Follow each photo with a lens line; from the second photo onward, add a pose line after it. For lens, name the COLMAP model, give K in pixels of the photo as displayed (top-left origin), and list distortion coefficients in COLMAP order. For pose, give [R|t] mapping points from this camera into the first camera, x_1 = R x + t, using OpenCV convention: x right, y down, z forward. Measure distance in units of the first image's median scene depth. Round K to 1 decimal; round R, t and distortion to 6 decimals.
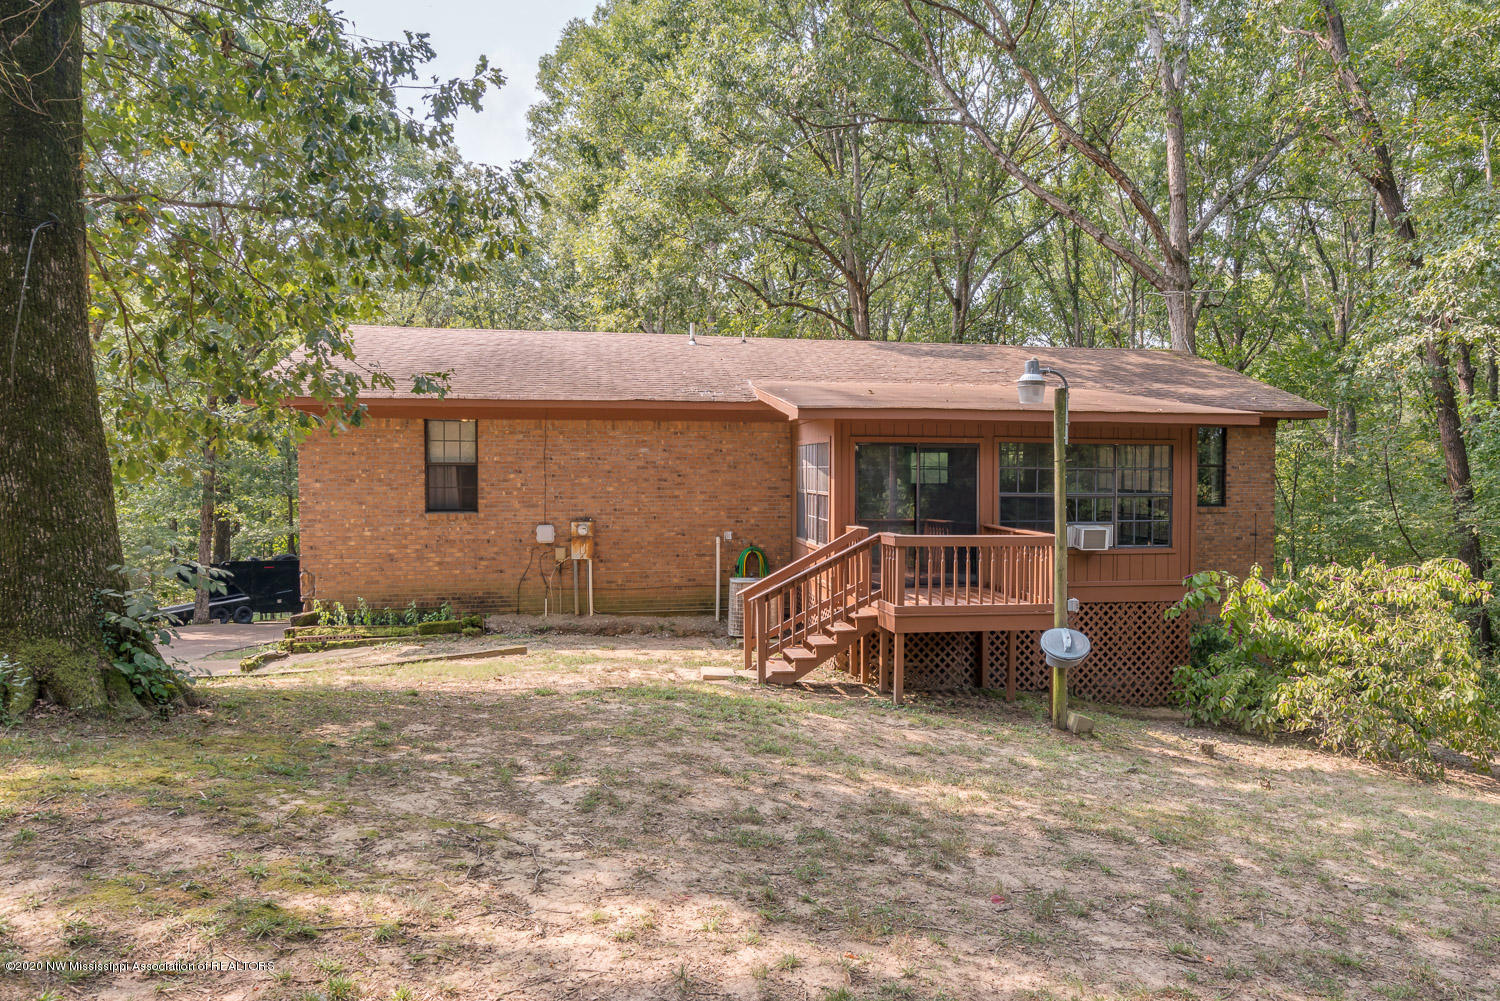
lens RADIAL K [[845.6, 0, 751.4], [0, 845.6, 500.6], [0, 0, 1]] dist [0.002449, 0.001264]
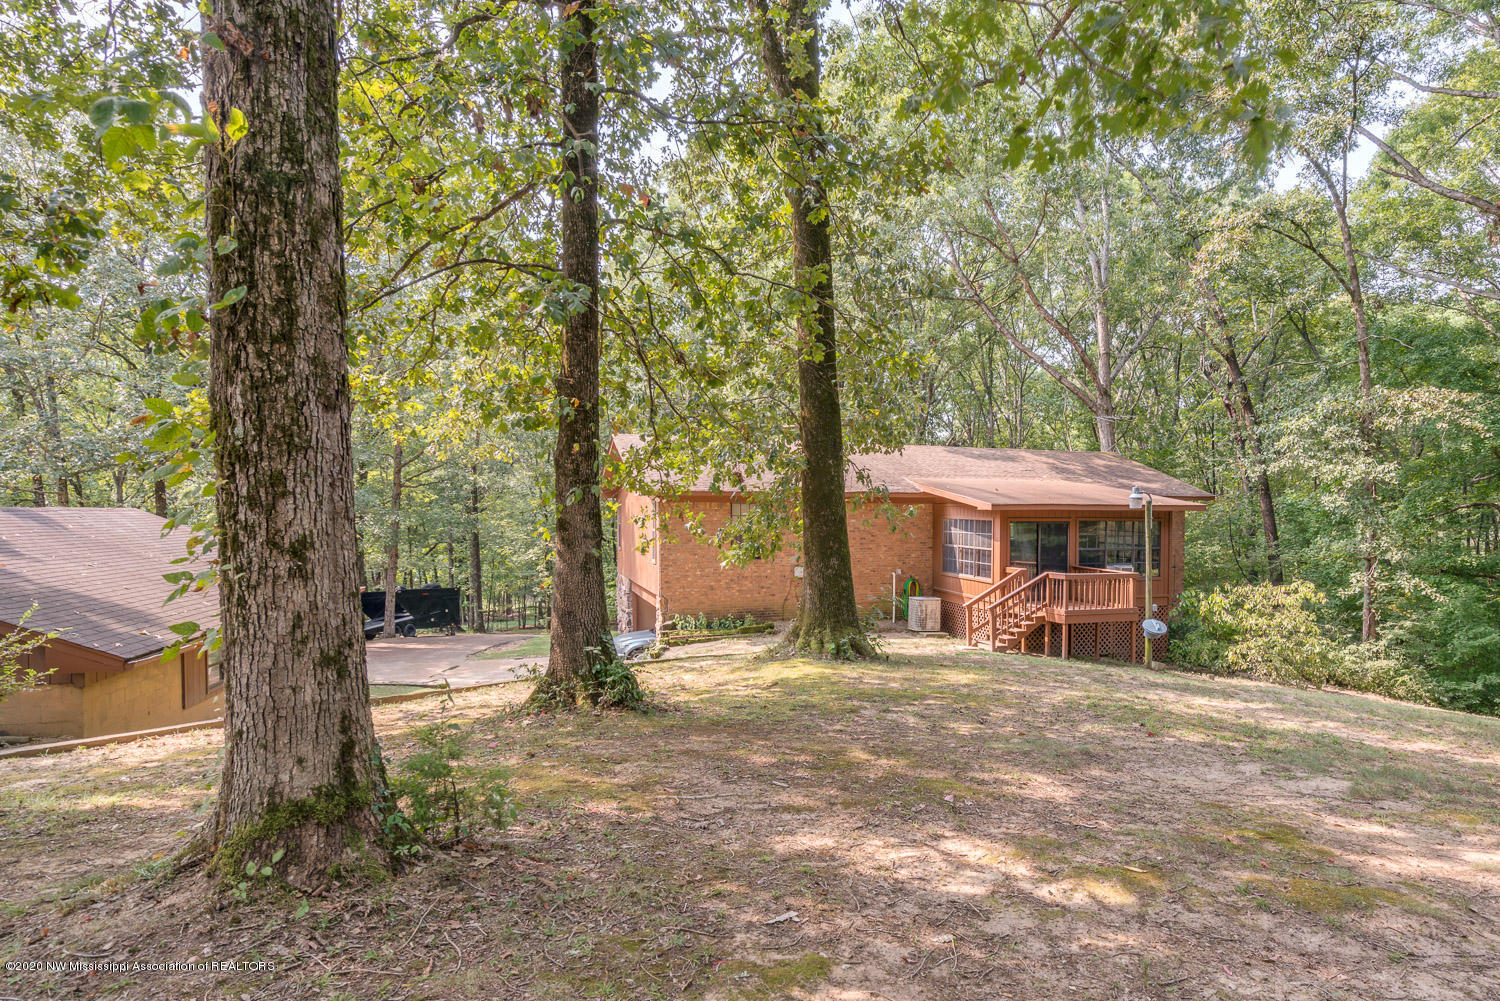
lens RADIAL K [[732.7, 0, 727.0], [0, 732.7, 533.0], [0, 0, 1]] dist [0.000561, 0.002812]
pose [[0.989779, -0.002459, 0.142588, -0.756955], [0.001587, 0.999979, 0.006234, -0.059250], [-0.142600, -0.005944, 0.989763, -0.507976]]
